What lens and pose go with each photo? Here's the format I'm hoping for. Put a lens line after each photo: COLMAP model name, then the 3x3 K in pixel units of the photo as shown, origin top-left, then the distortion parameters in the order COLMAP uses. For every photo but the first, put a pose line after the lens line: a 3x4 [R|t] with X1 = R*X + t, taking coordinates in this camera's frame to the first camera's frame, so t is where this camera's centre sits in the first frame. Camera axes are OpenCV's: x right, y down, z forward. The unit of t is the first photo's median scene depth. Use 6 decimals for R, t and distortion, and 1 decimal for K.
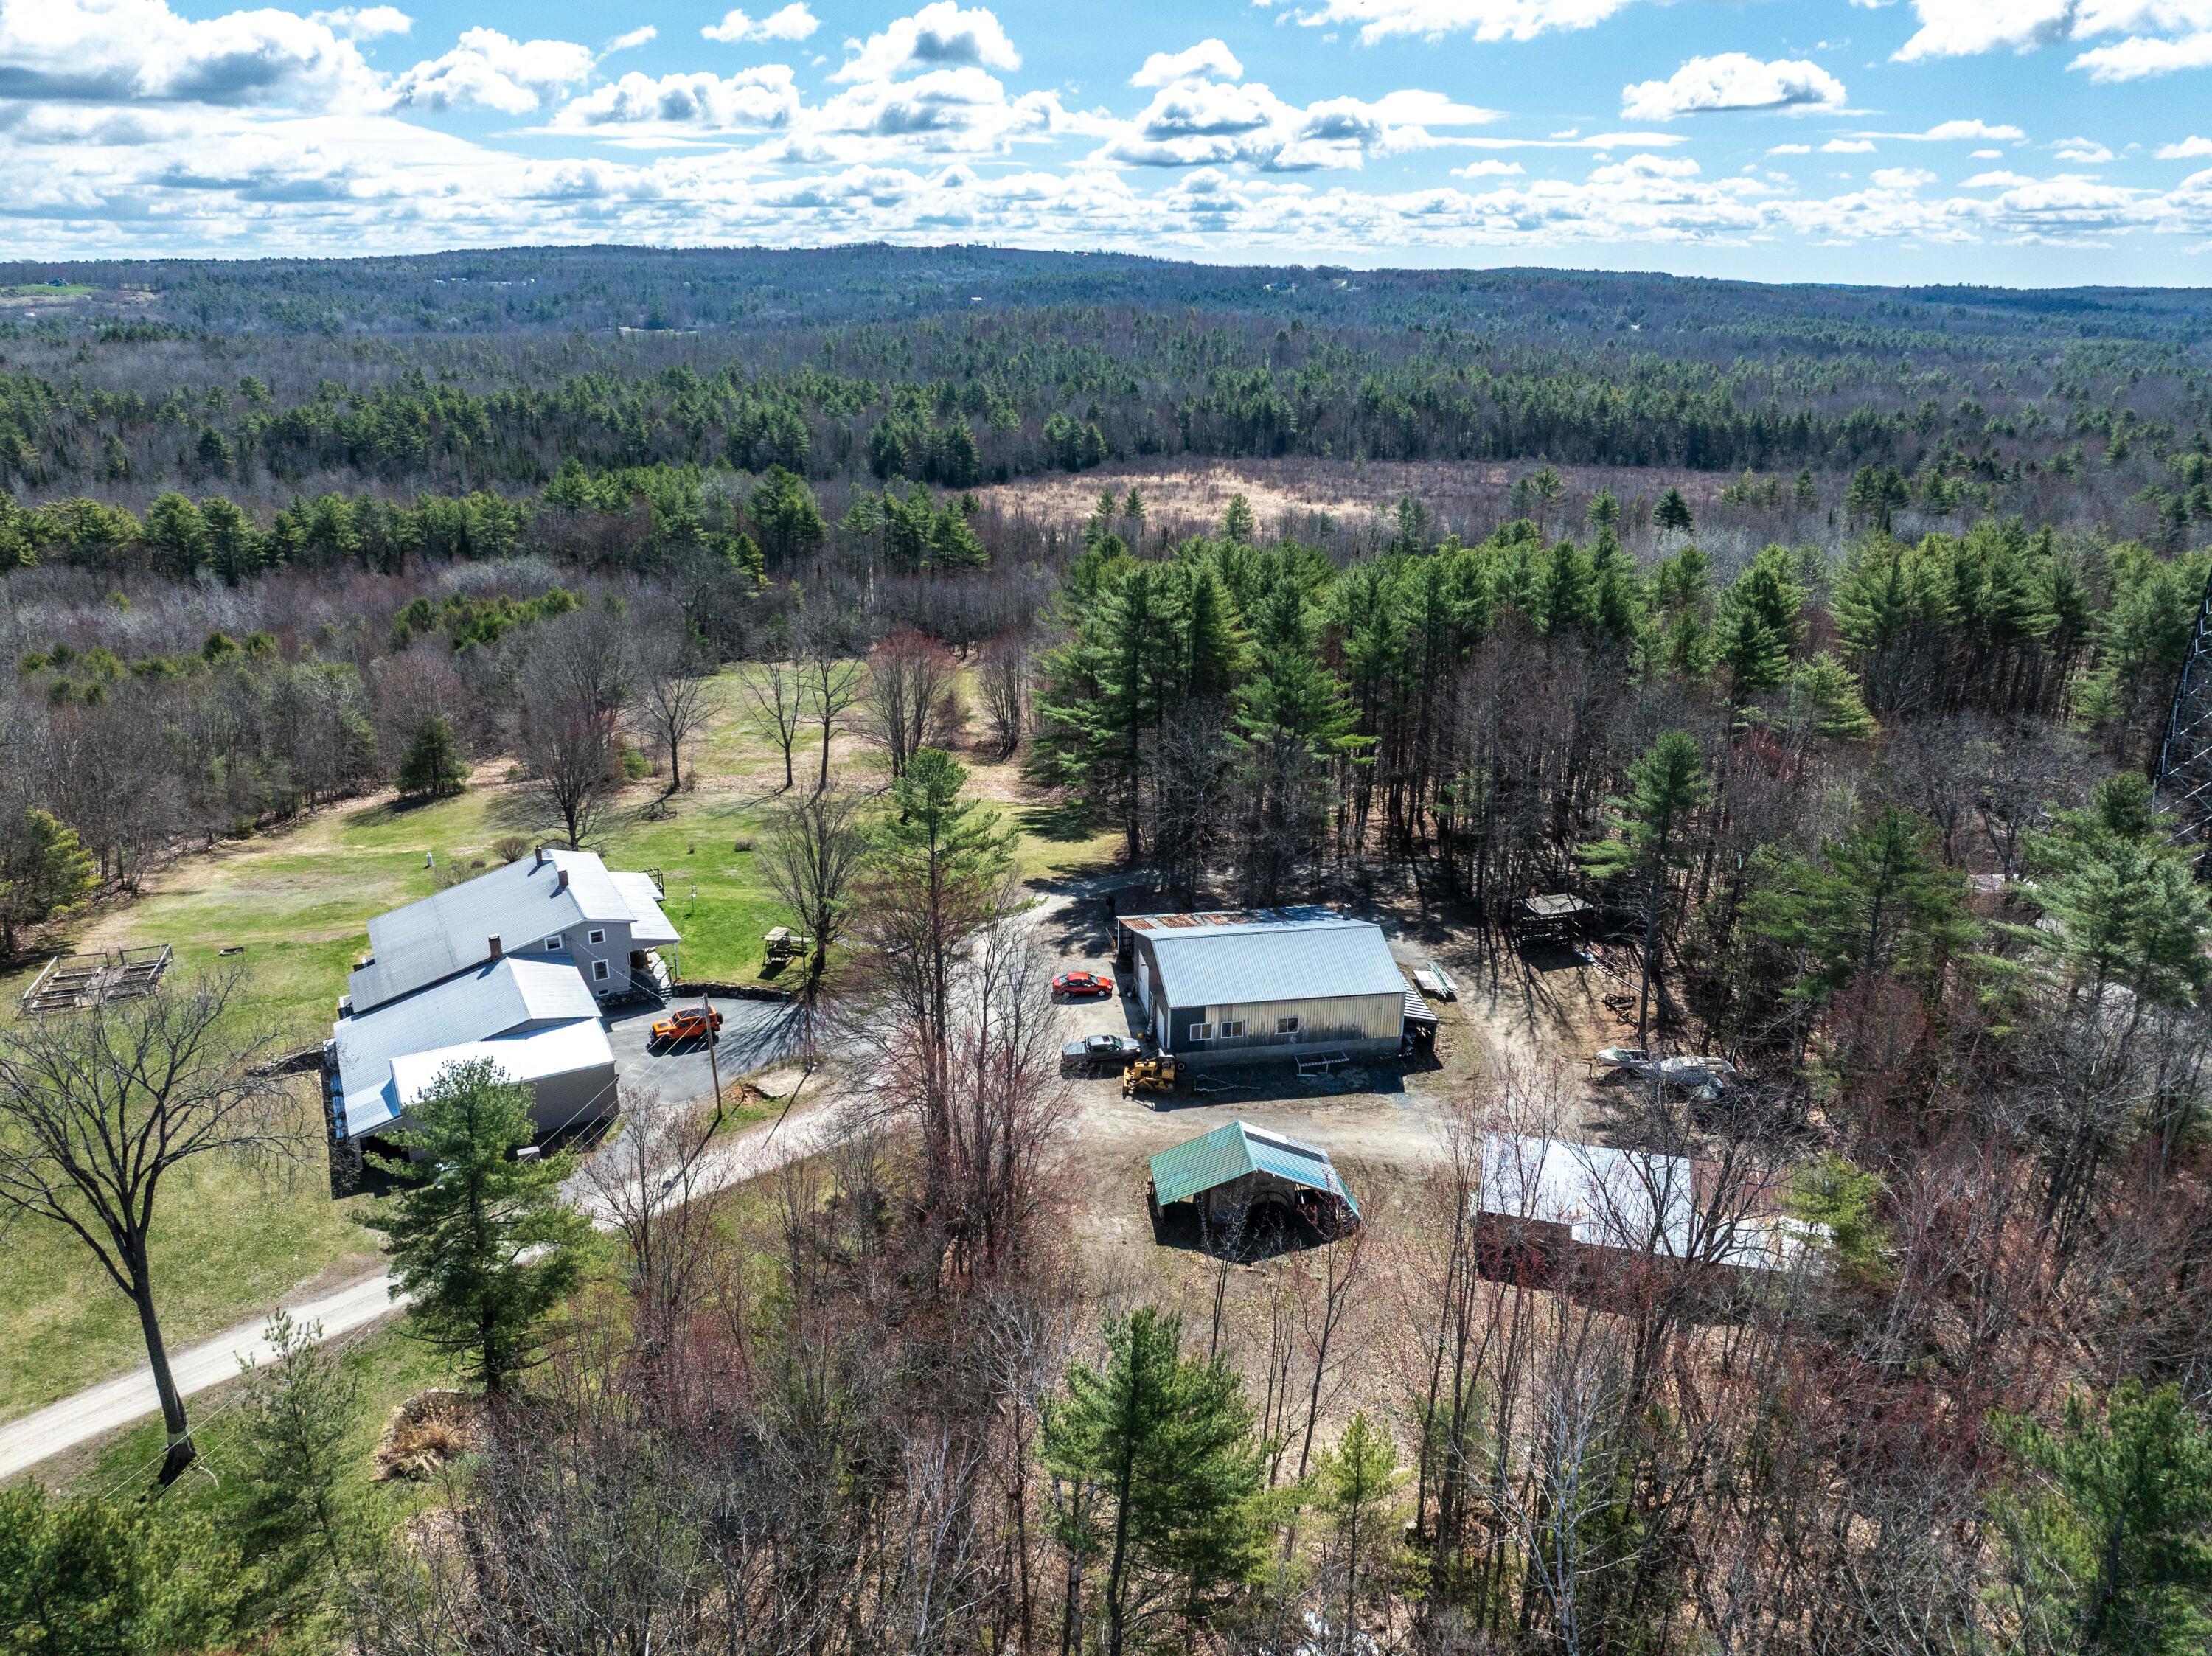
lens RADIAL K [[1549.6, 0, 1107.6], [0, 1549.6, 825.9], [0, 0, 1]] dist [-0.050912, 0.020057]
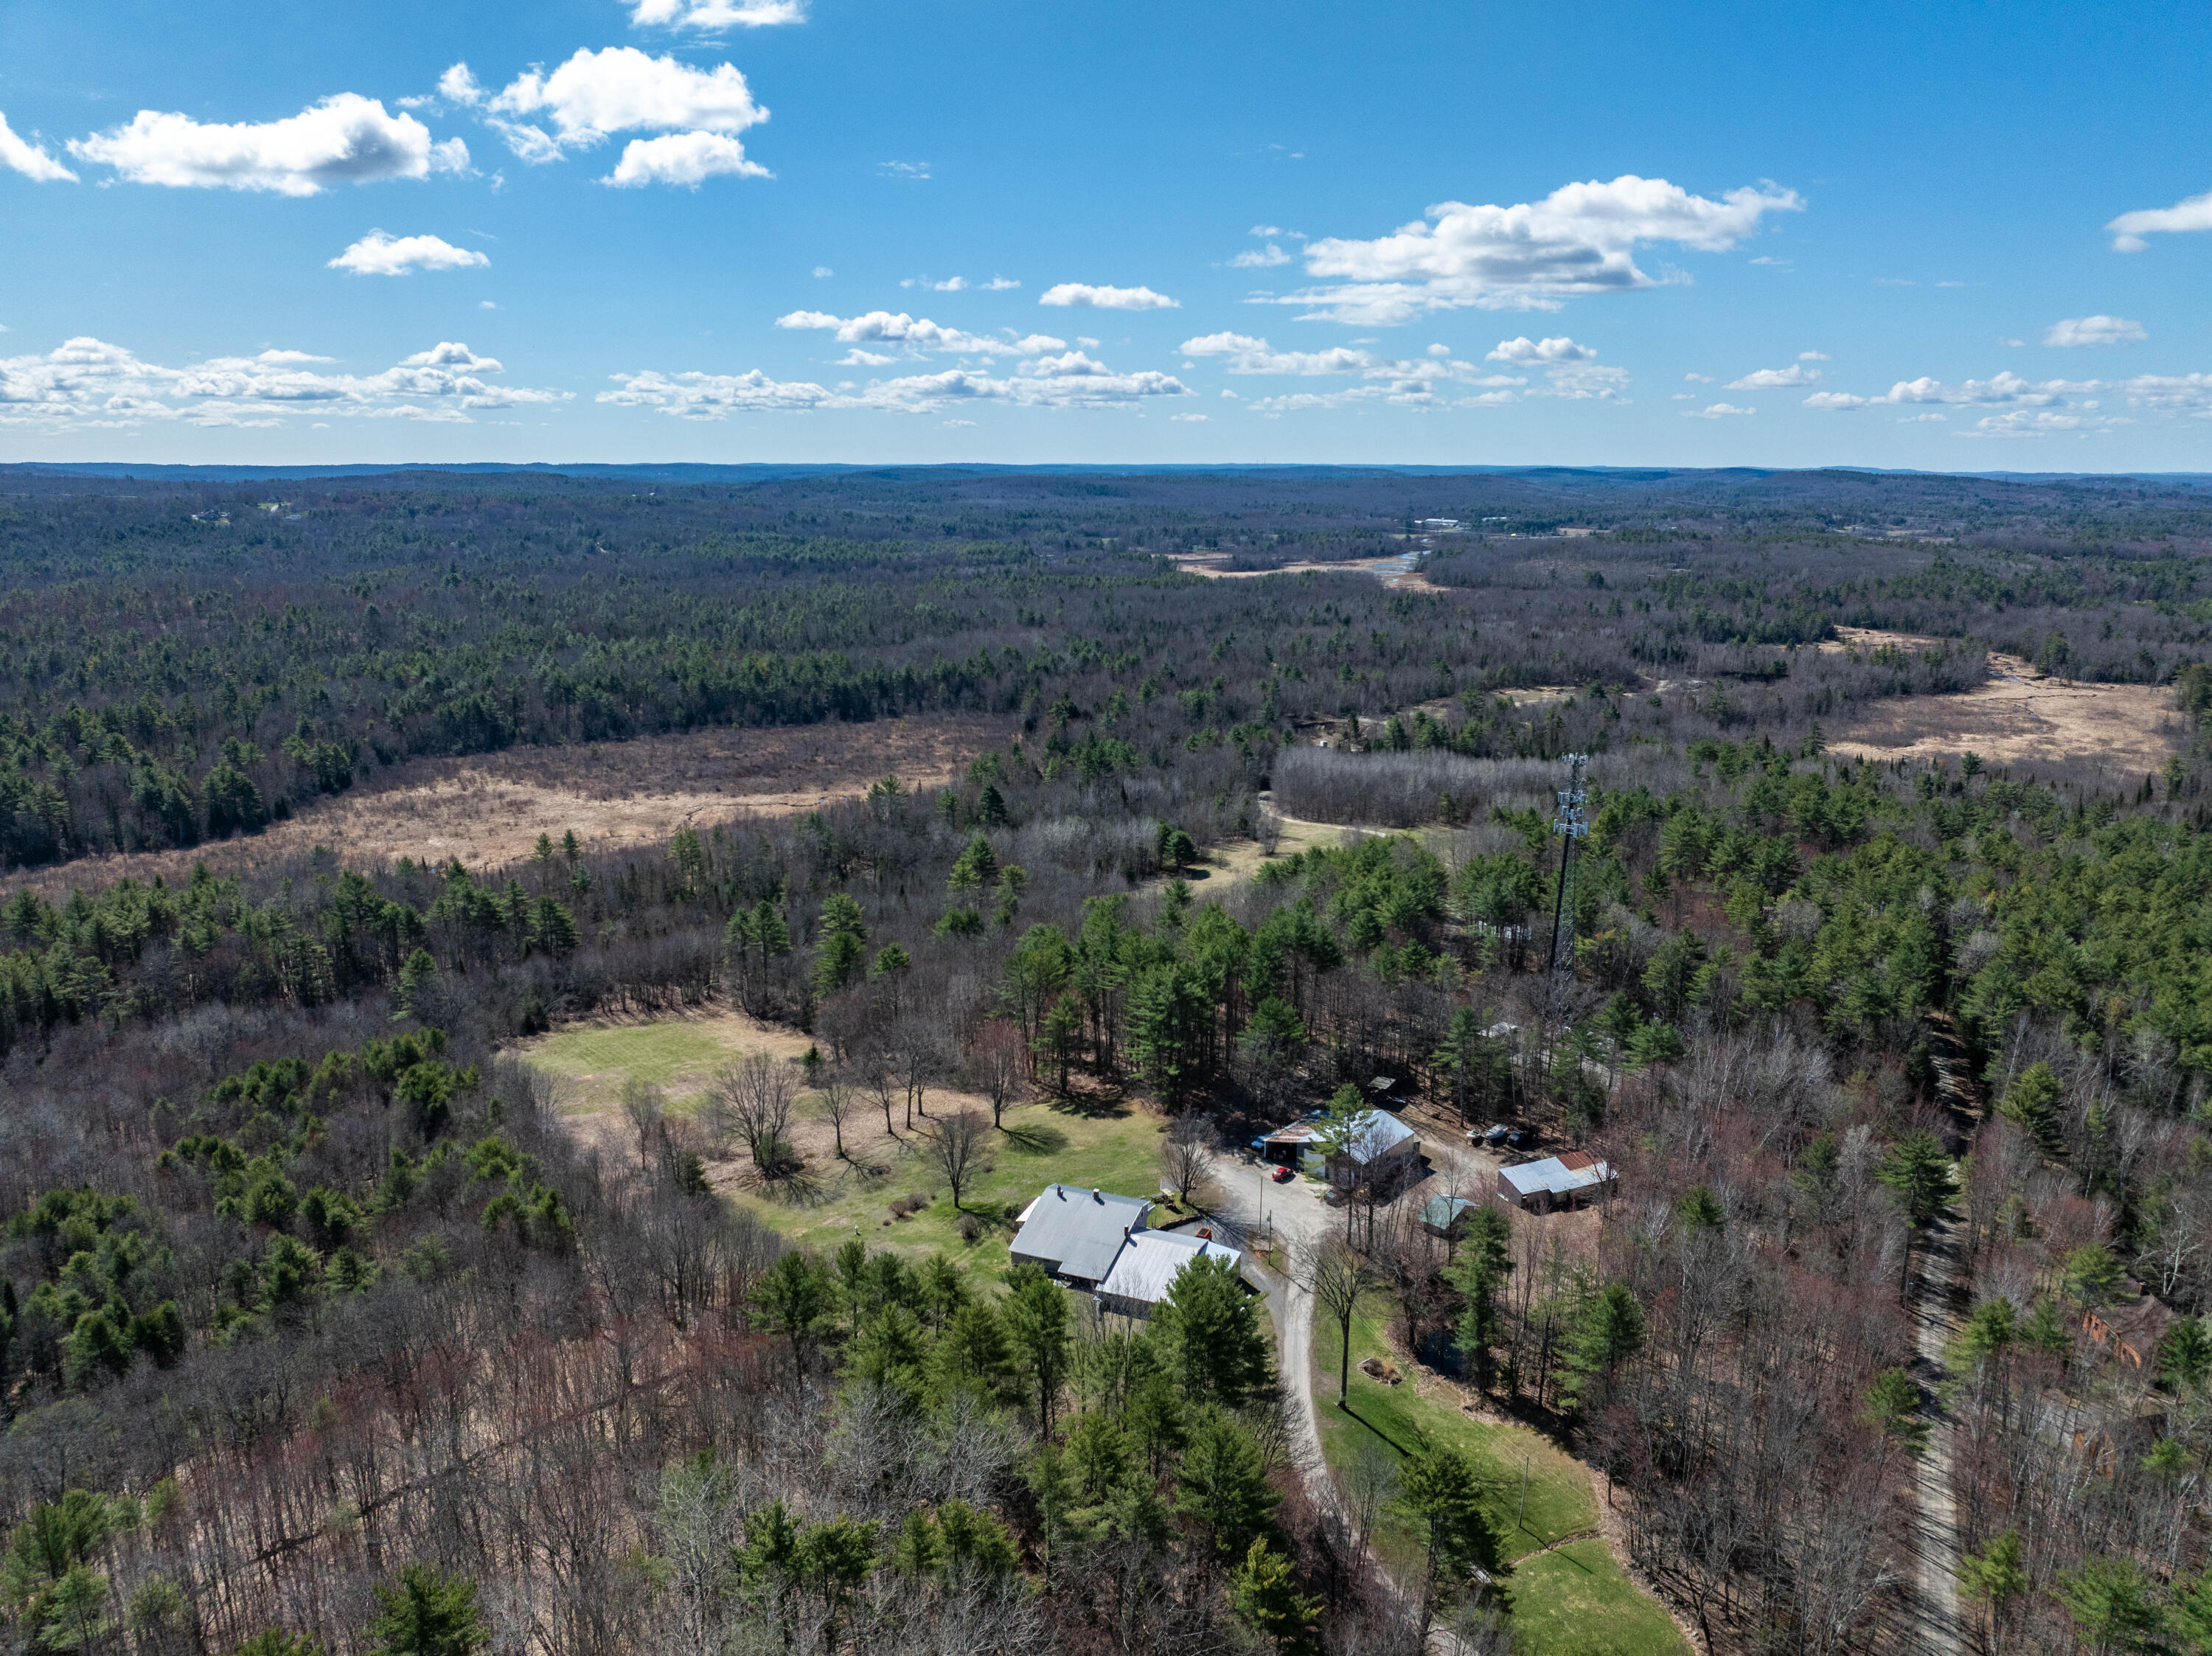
lens RADIAL K [[1549.6, 0, 1095.3], [0, 1549.6, 845.1], [0, 0, 1]] dist [-0.050912, 0.020057]
pose [[0.771753, -0.156548, 0.616353, -0.492533], [0.213899, 0.976656, -0.019768, -0.119960], [-0.598870, 0.147093, 0.787222, -0.208453]]
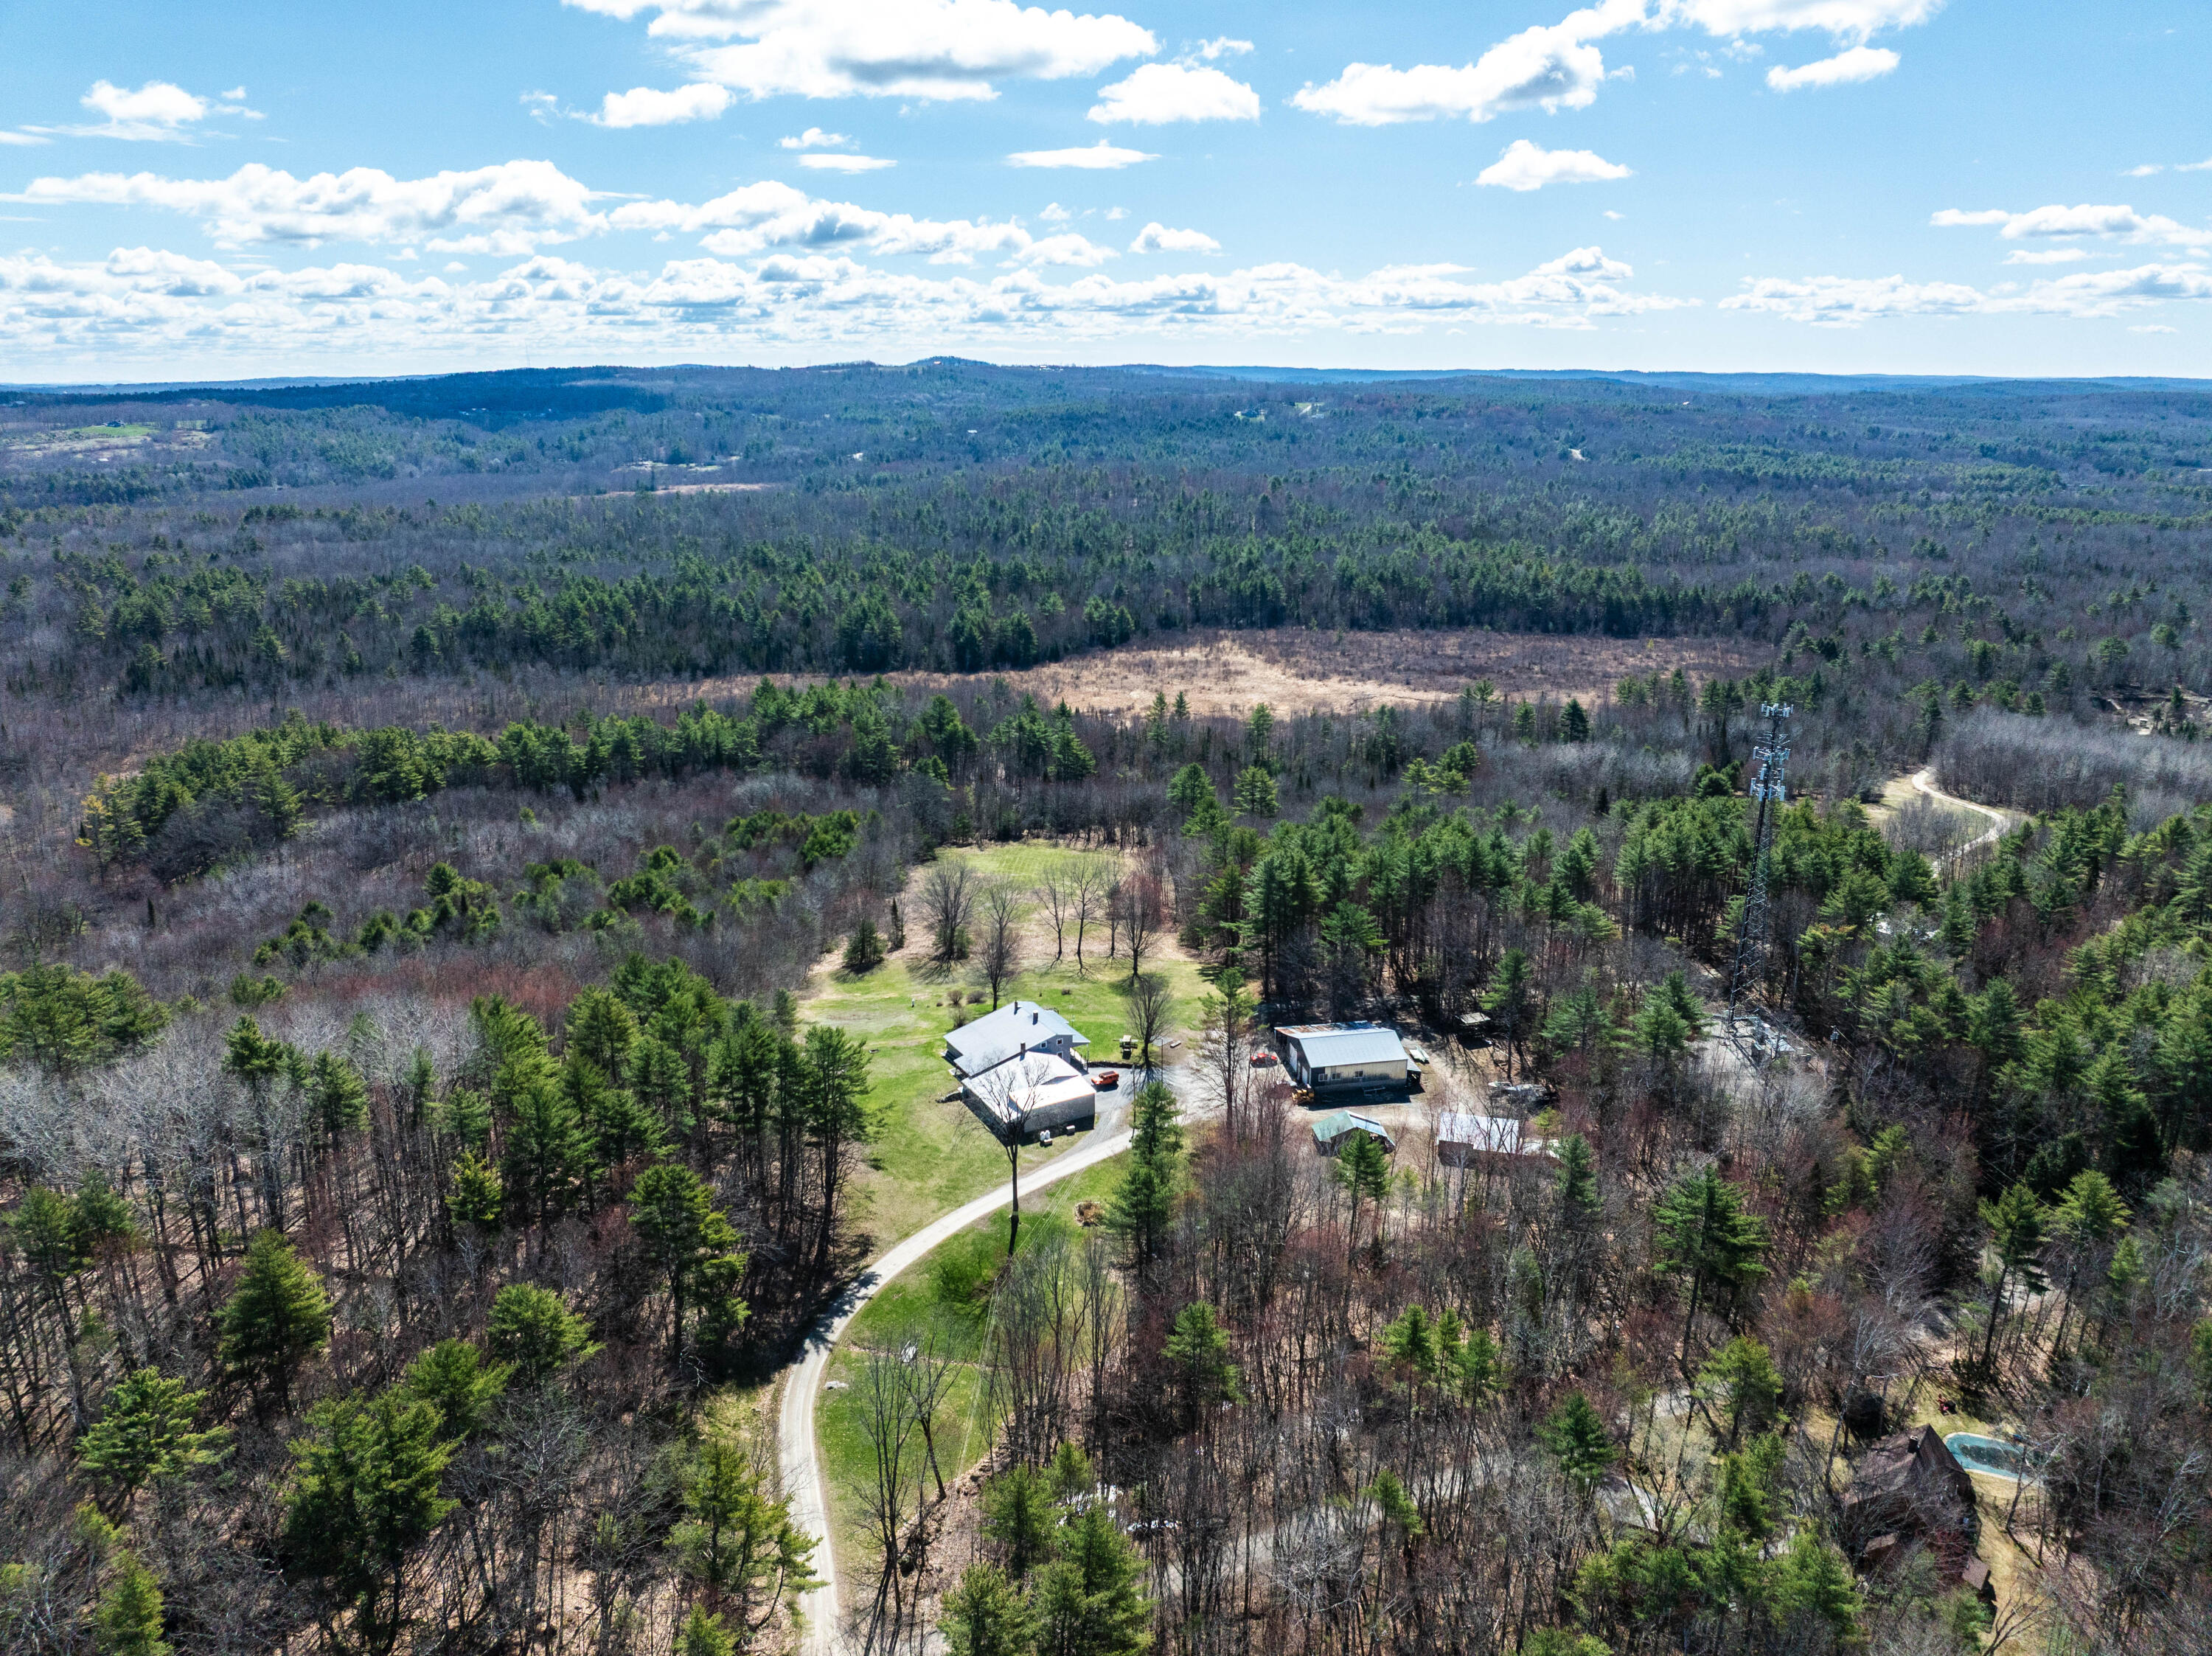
lens RADIAL K [[1549.6, 0, 1104.9], [0, 1549.6, 820.8], [0, 0, 1]] dist [-0.050912, 0.020057]
pose [[0.999721, -0.014054, 0.018978, -0.094414], [0.015088, 0.998346, -0.055472, -0.040573], [-0.018167, 0.055743, 0.998280, -0.418164]]
